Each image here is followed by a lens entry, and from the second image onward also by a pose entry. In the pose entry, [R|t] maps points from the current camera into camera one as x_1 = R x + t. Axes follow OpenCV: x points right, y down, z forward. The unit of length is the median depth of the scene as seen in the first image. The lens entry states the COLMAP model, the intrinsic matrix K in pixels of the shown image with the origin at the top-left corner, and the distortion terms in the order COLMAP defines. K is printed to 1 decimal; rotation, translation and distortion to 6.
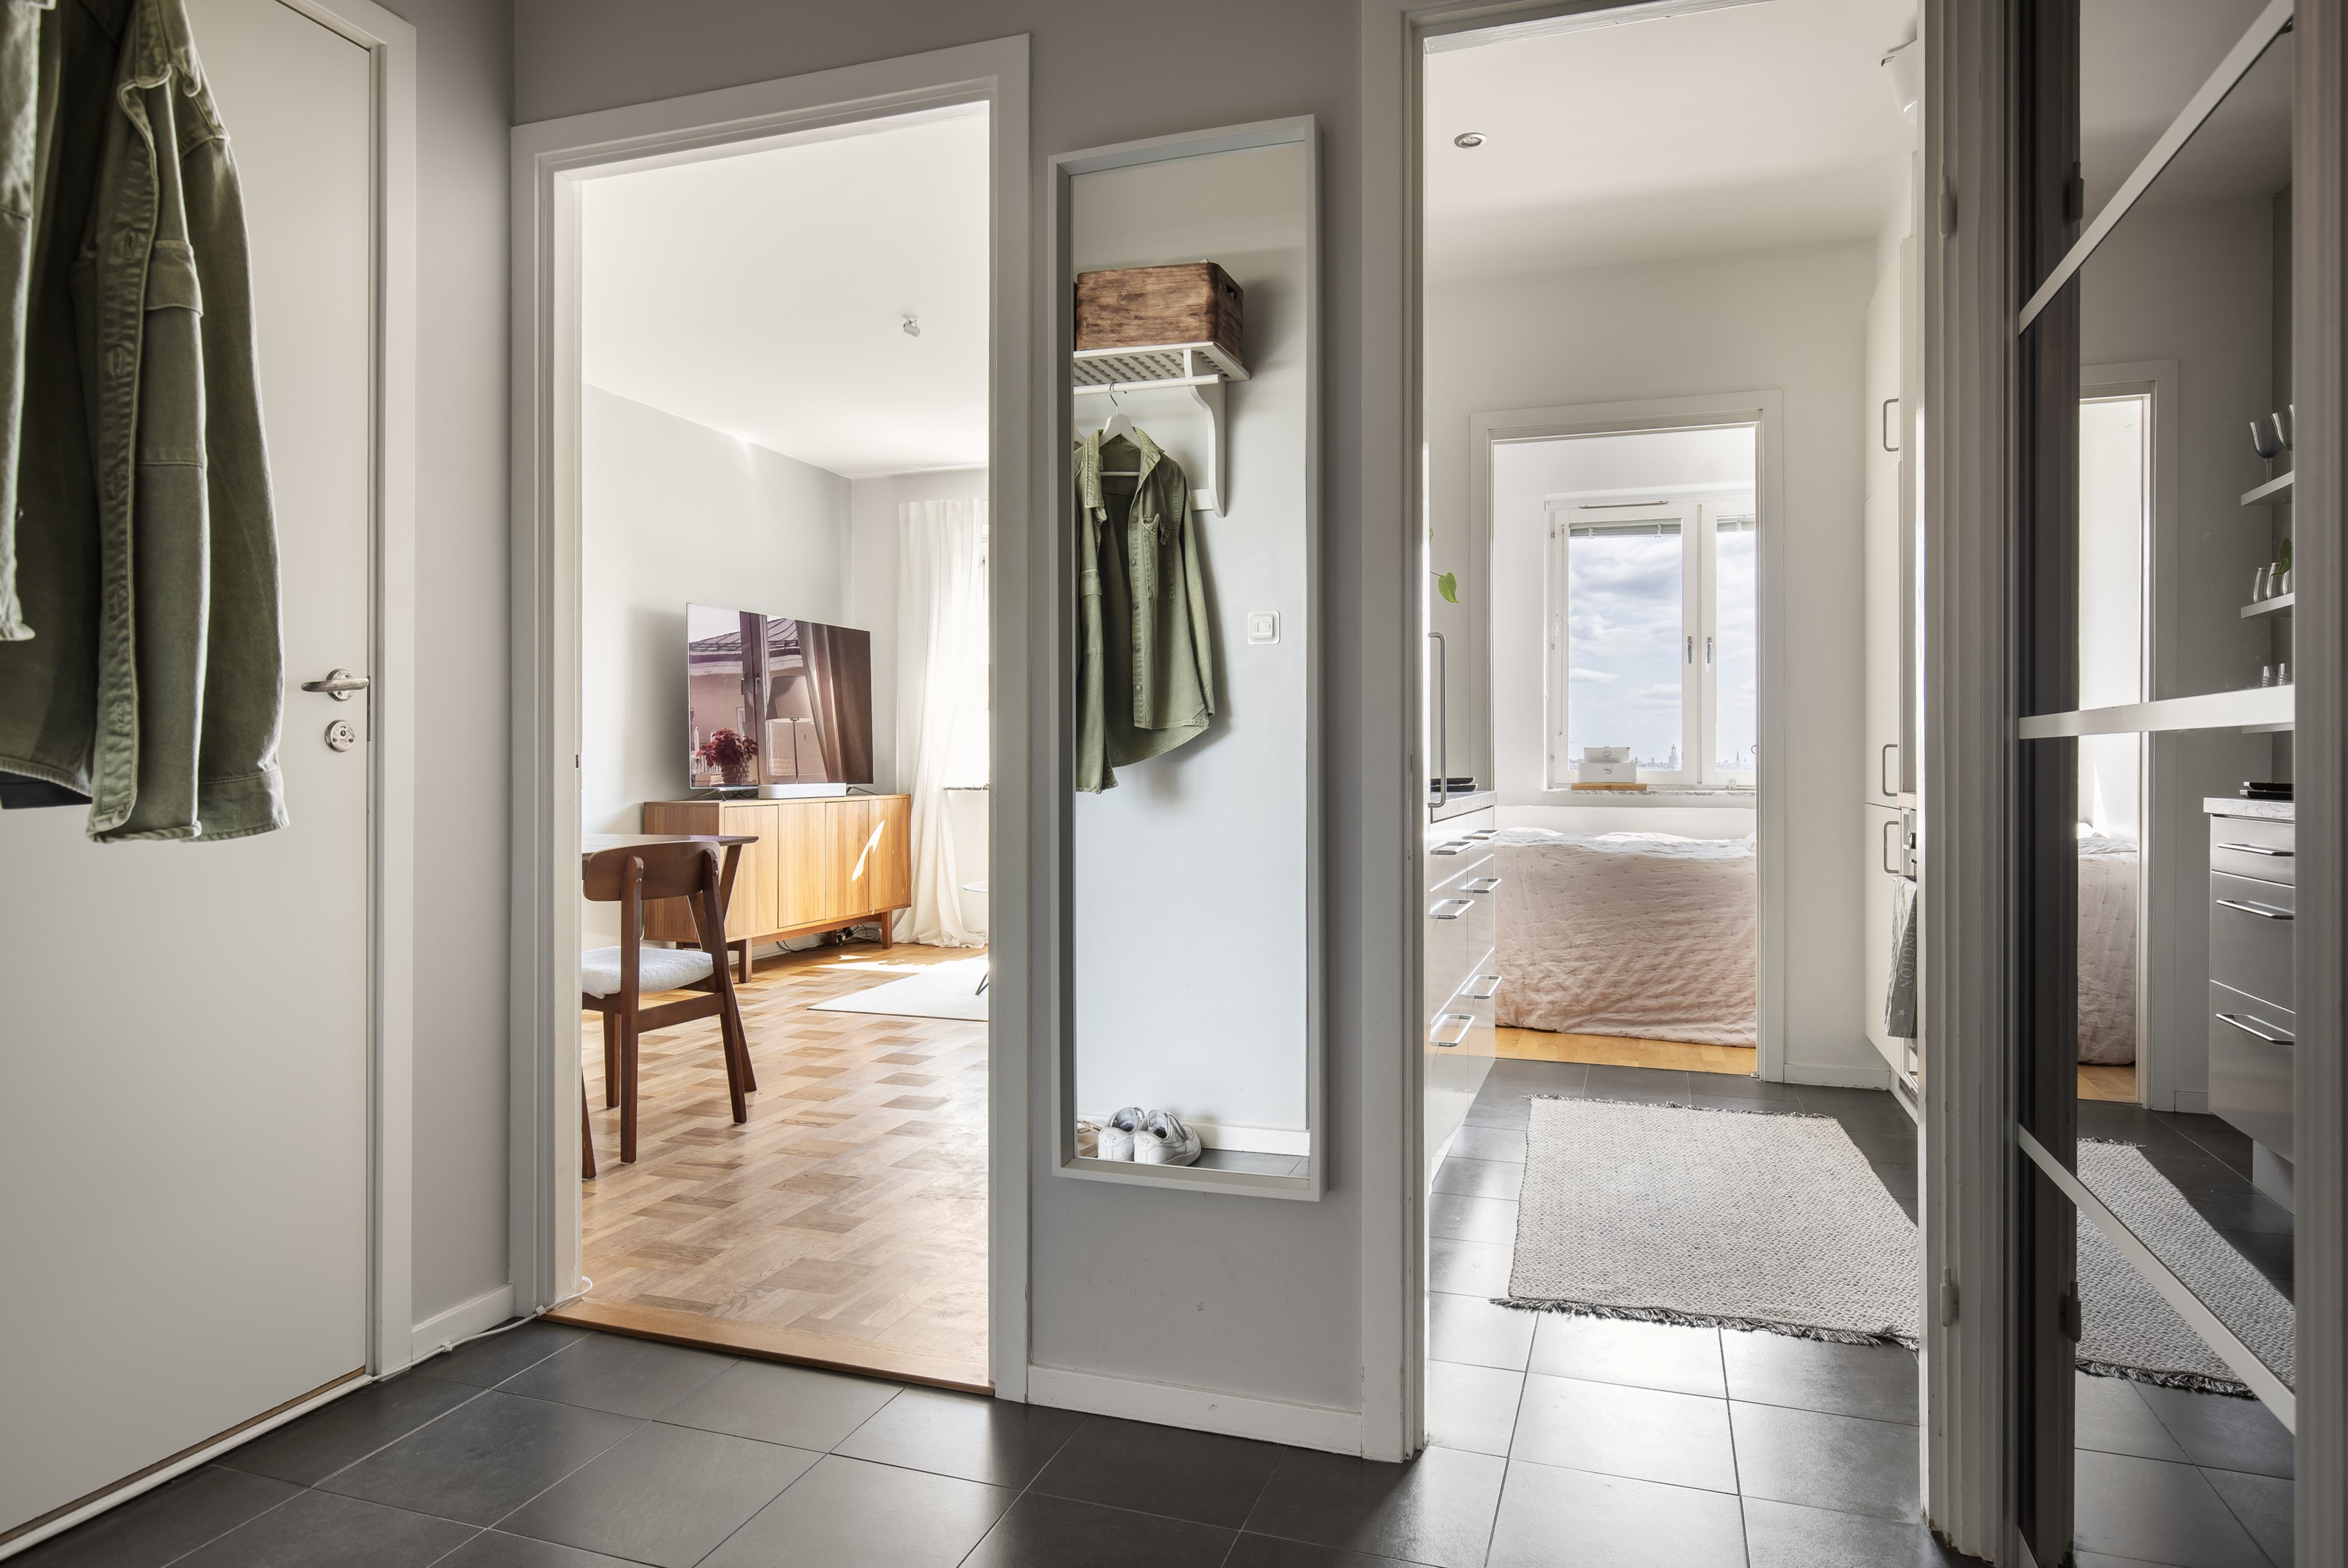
lens RADIAL K [[1388.5, 0, 1174.0], [0, 1388.5, 784.0], [0, 0, 1]] dist [0.000088, -0.000018]
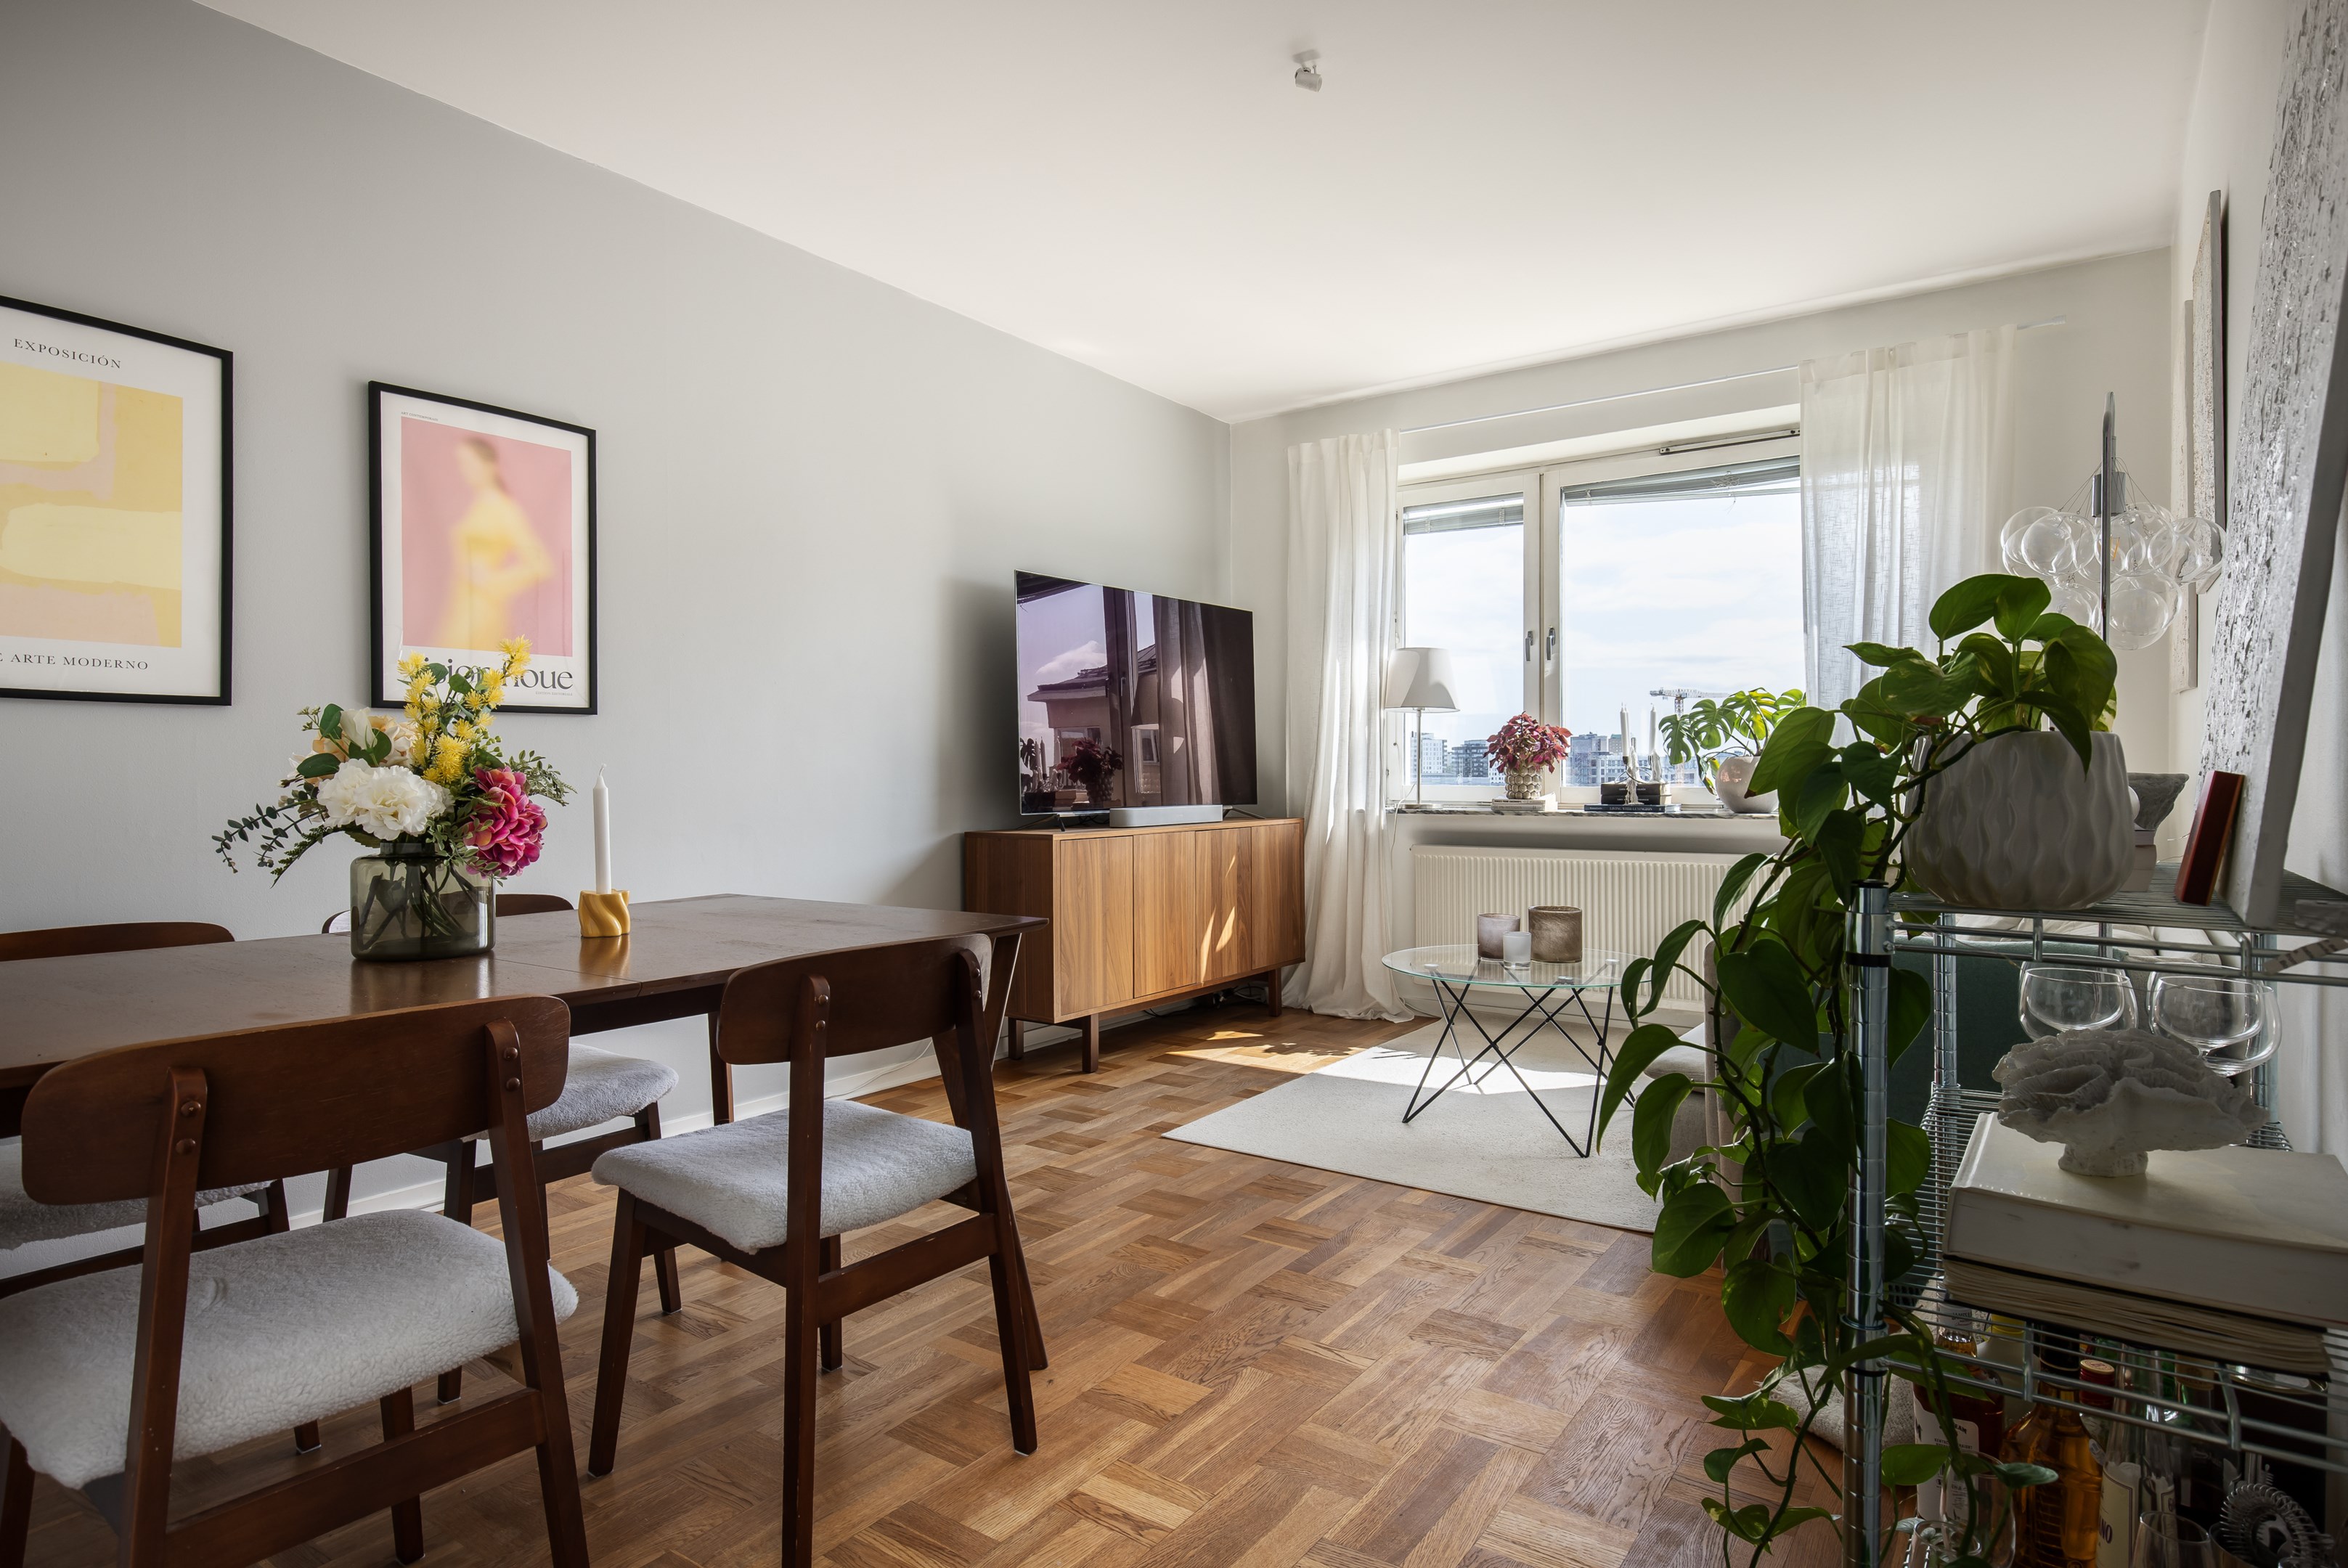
lens RADIAL K [[1305.7, 0, 1173.2], [0, 1305.7, 769.8], [0, 0, 1]] dist [0.022116, 0.000322]
pose [[0.960484, -0.007401, -0.278235, -0.057118], [0.002591, 0.999841, -0.017650, -0.007112], [0.278322, 0.016232, 0.960351, 0.280097]]
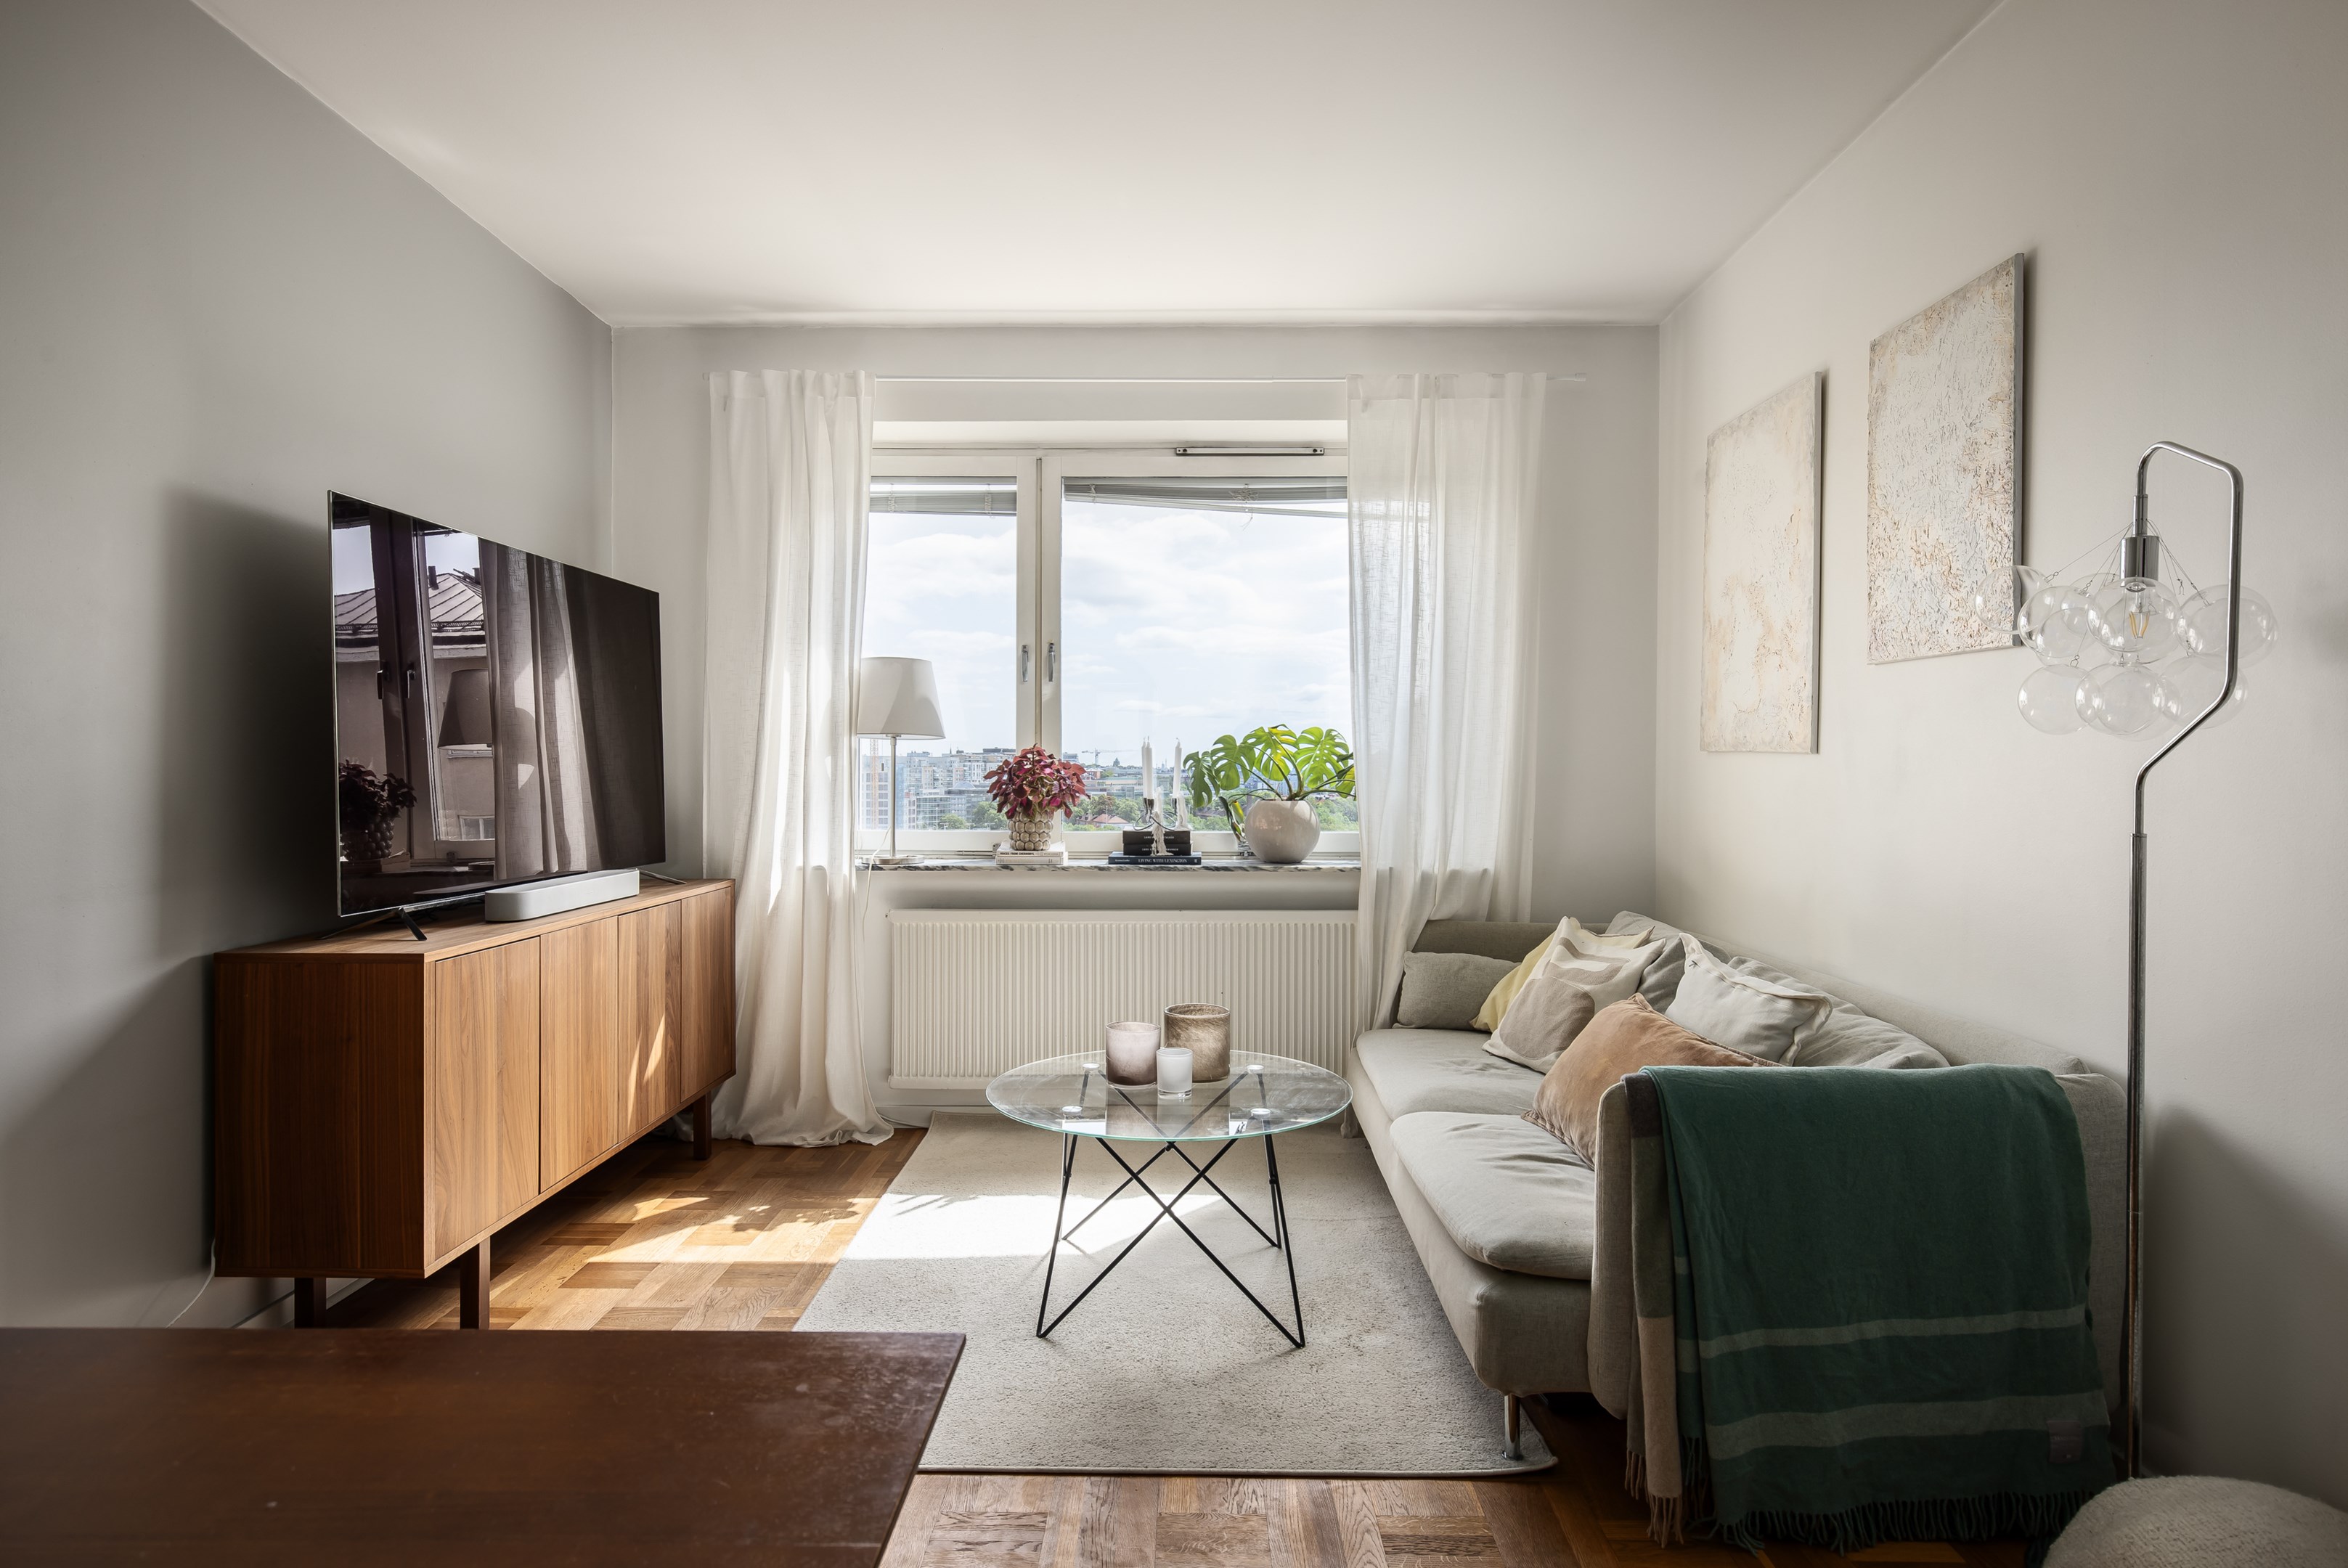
lens RADIAL K [[1305.7, 0, 1173.2], [0, 1305.7, 769.8], [0, 0, 1]] dist [0.022116, 0.000322]
pose [[0.950215, -0.001322, 0.311592, -0.188396], [0.005640, 0.999900, -0.012958, -0.030087], [-0.311543, 0.014070, 0.950128, 0.433950]]
